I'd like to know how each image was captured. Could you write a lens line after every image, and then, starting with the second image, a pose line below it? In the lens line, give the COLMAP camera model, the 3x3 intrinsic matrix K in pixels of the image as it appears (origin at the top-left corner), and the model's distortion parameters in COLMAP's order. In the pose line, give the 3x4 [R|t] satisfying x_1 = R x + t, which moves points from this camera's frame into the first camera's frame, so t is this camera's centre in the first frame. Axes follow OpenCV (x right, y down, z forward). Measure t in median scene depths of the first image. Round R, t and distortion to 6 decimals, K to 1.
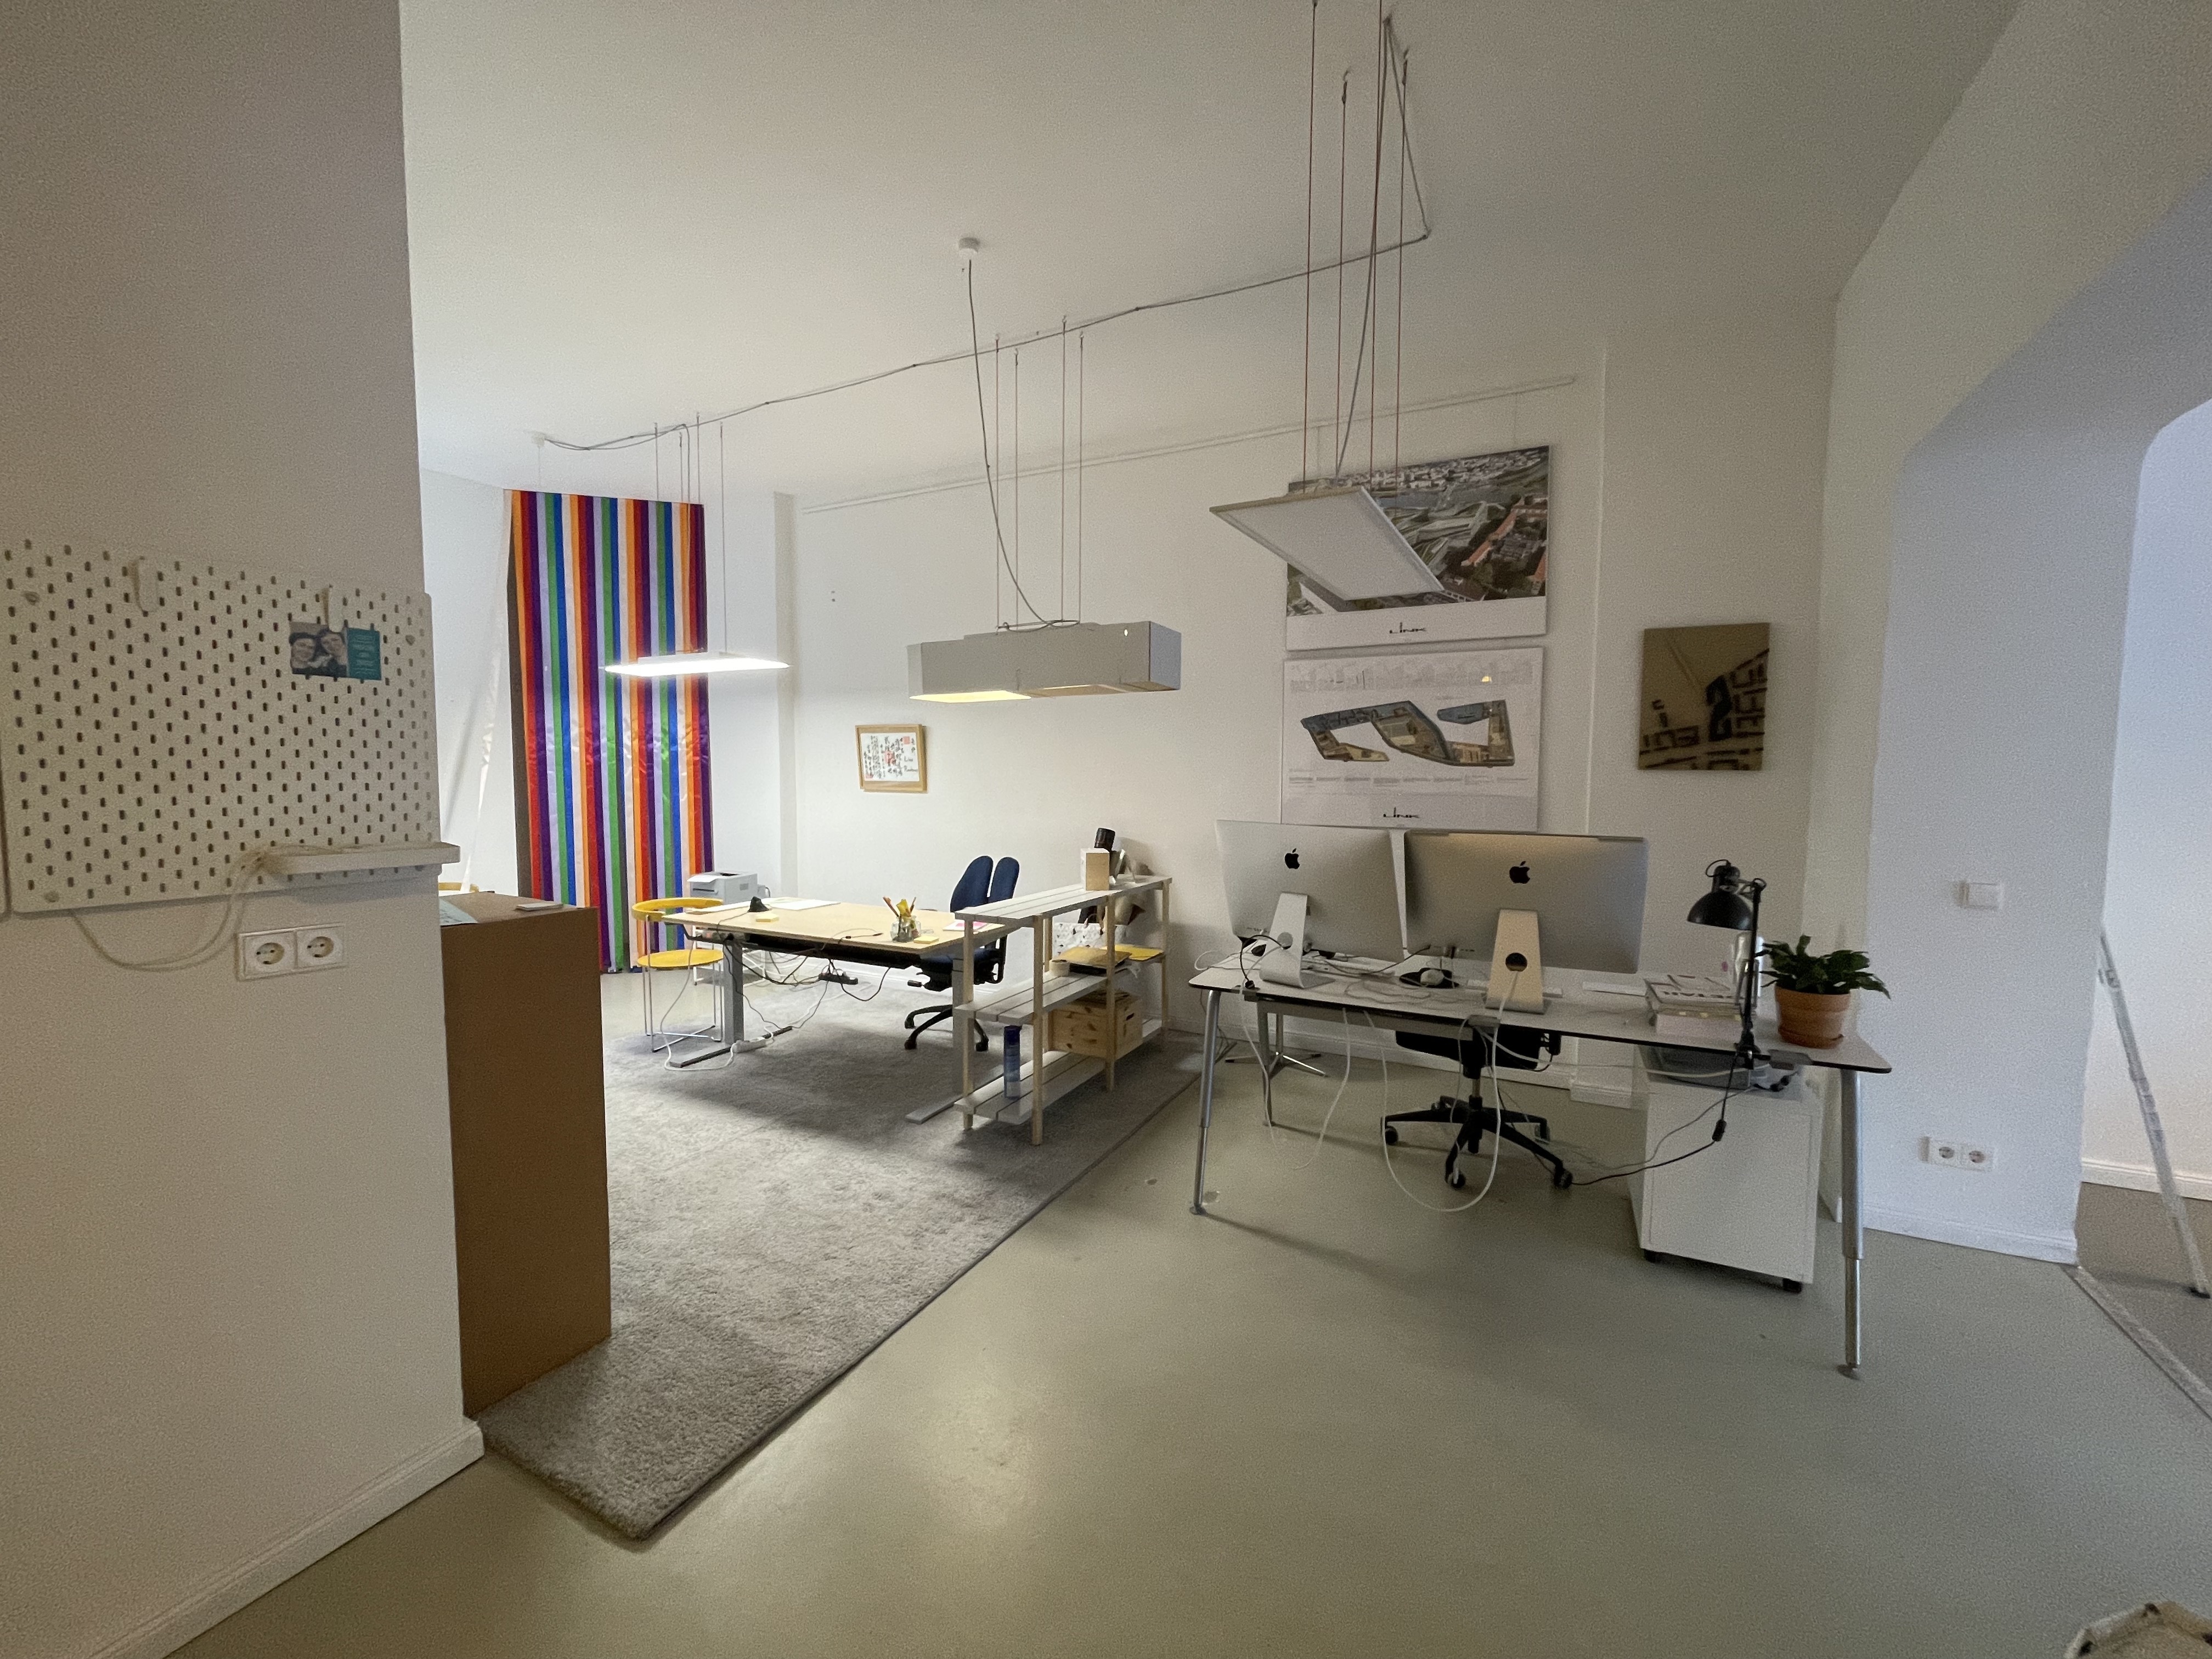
lens RADIAL K [[895.7, 0, 1105.4], [0, 895.7, 830.6], [0, 0, 1]] dist [-0.000913, 0.001214]
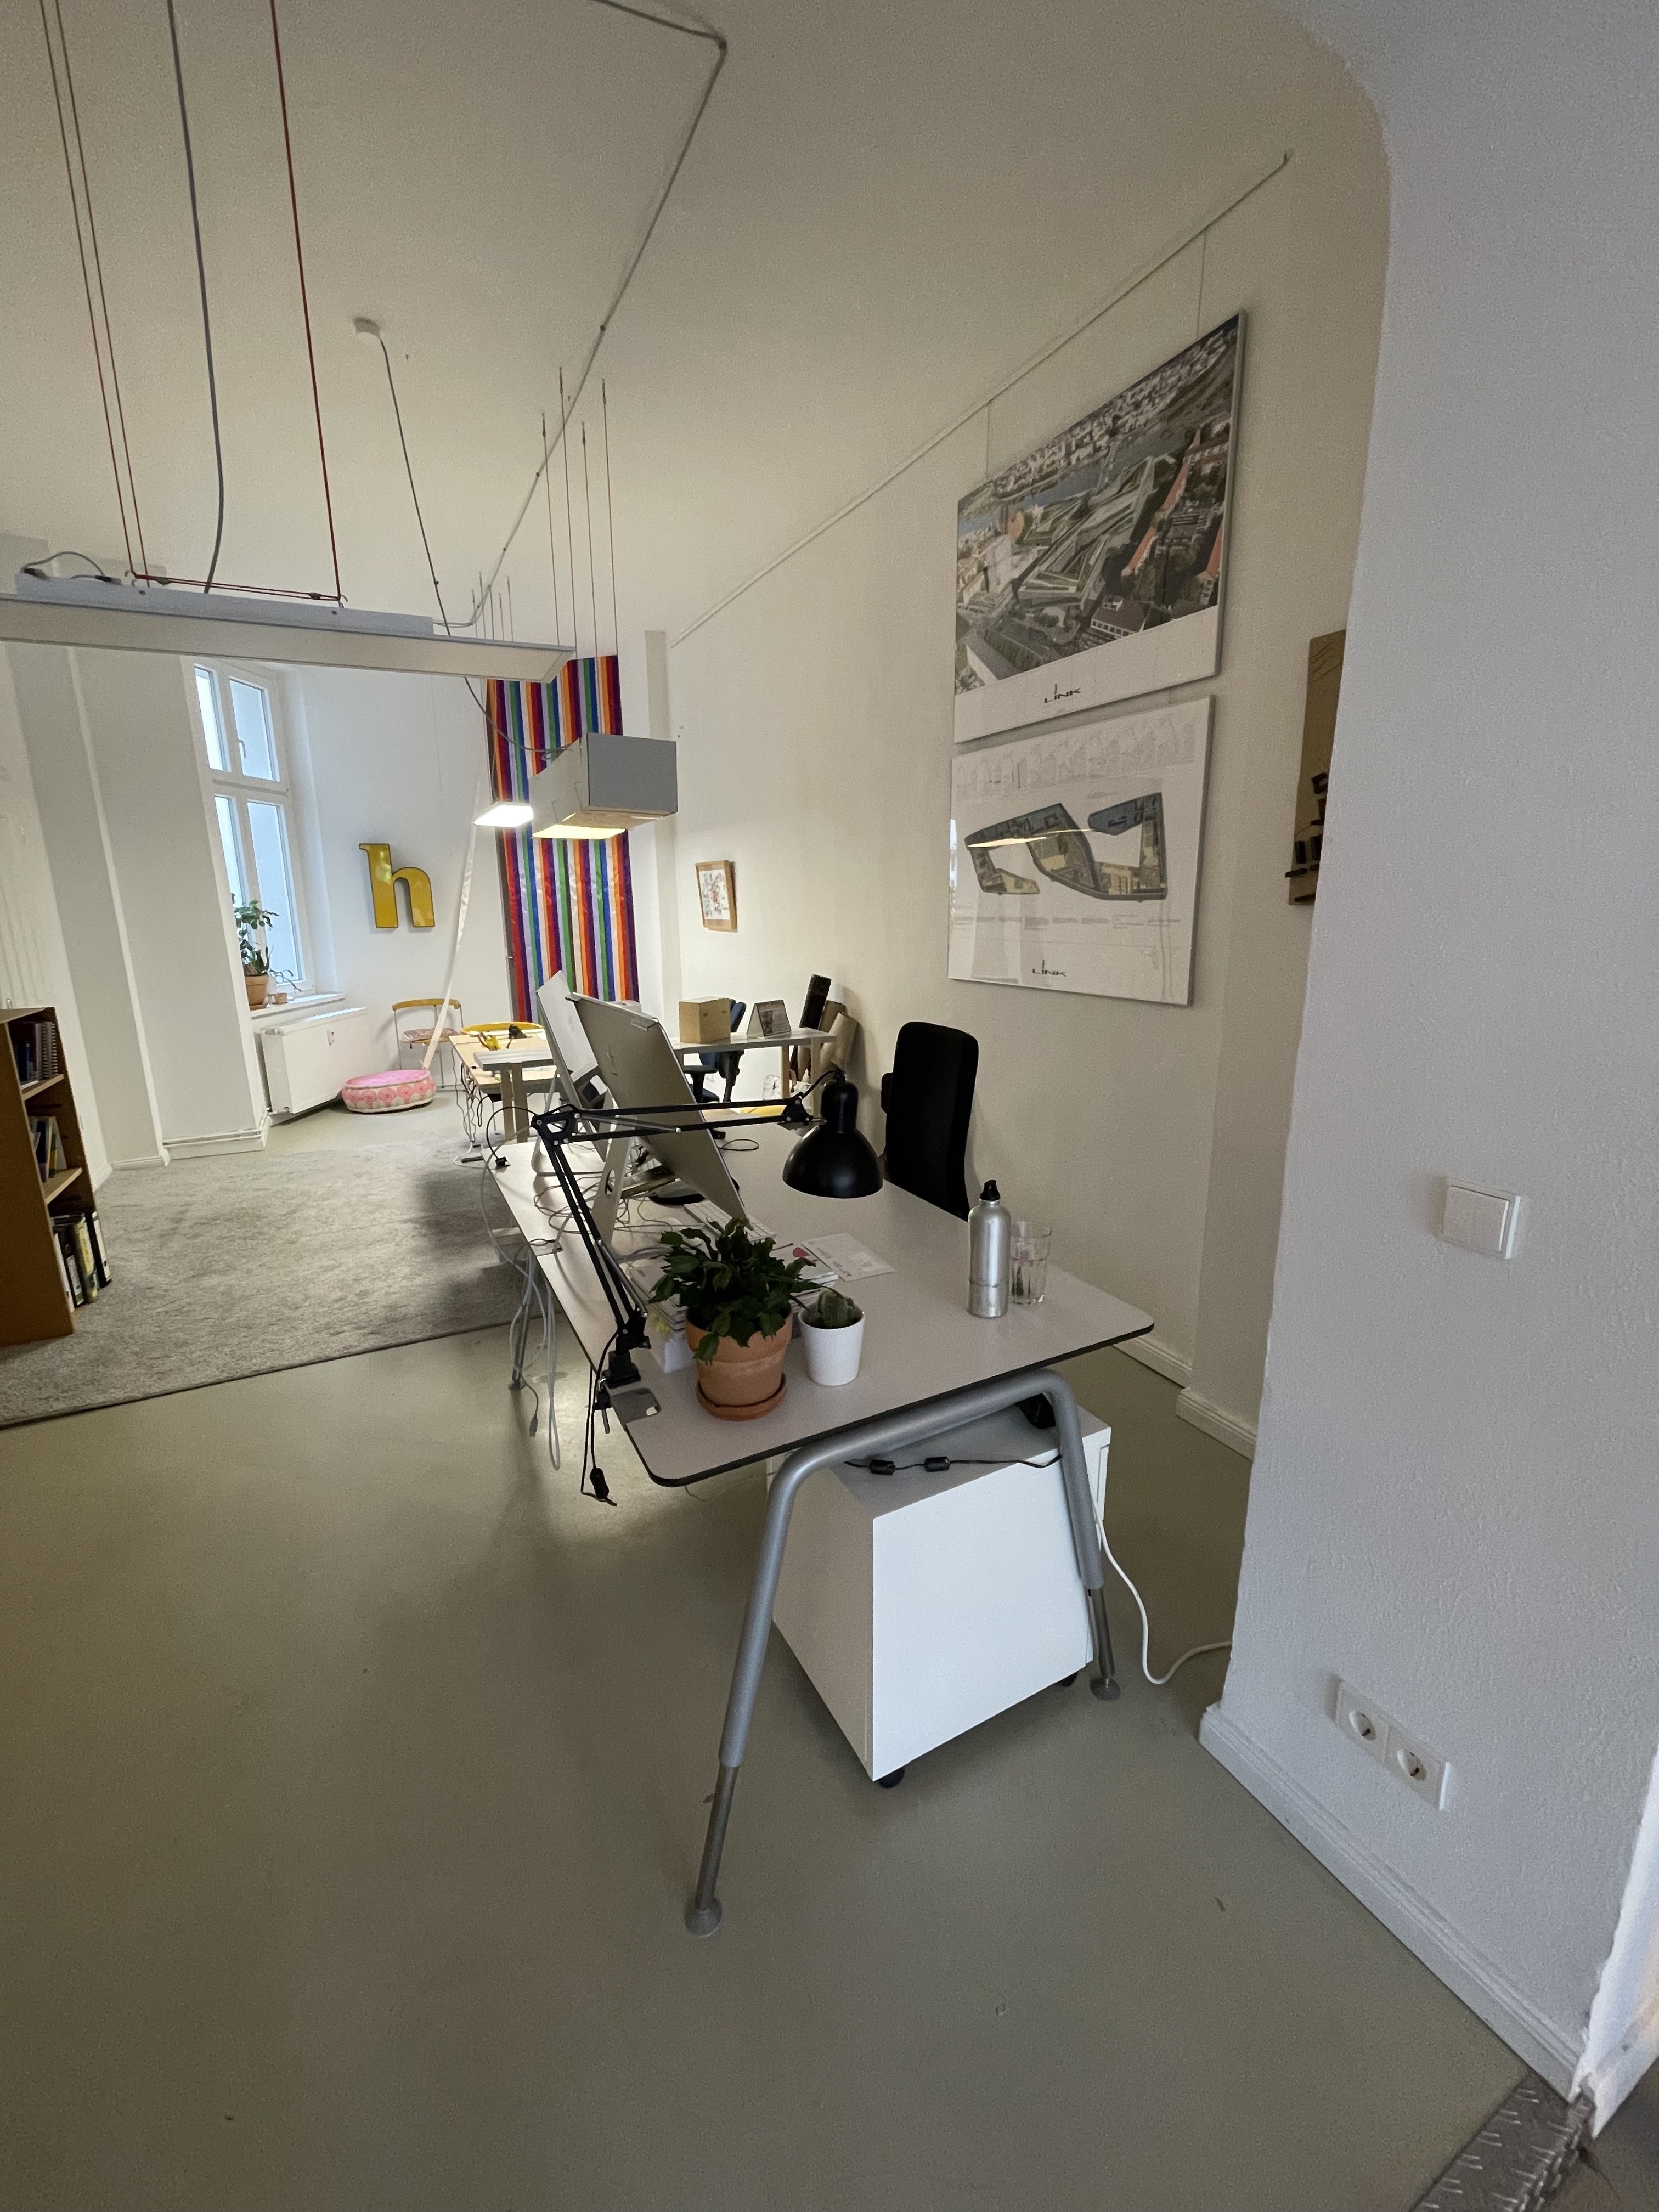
lens RADIAL K [[895.7, 0, 827.2], [0, 895.7, 1101.7], [0, 0, 1]] dist [-0.000913, 0.001214]
pose [[0.819844, 0.114244, -0.561074, 0.619395], [-0.027826, 0.986685, 0.160246, -0.024596], [0.571910, -0.115764, 0.812107, 0.319295]]
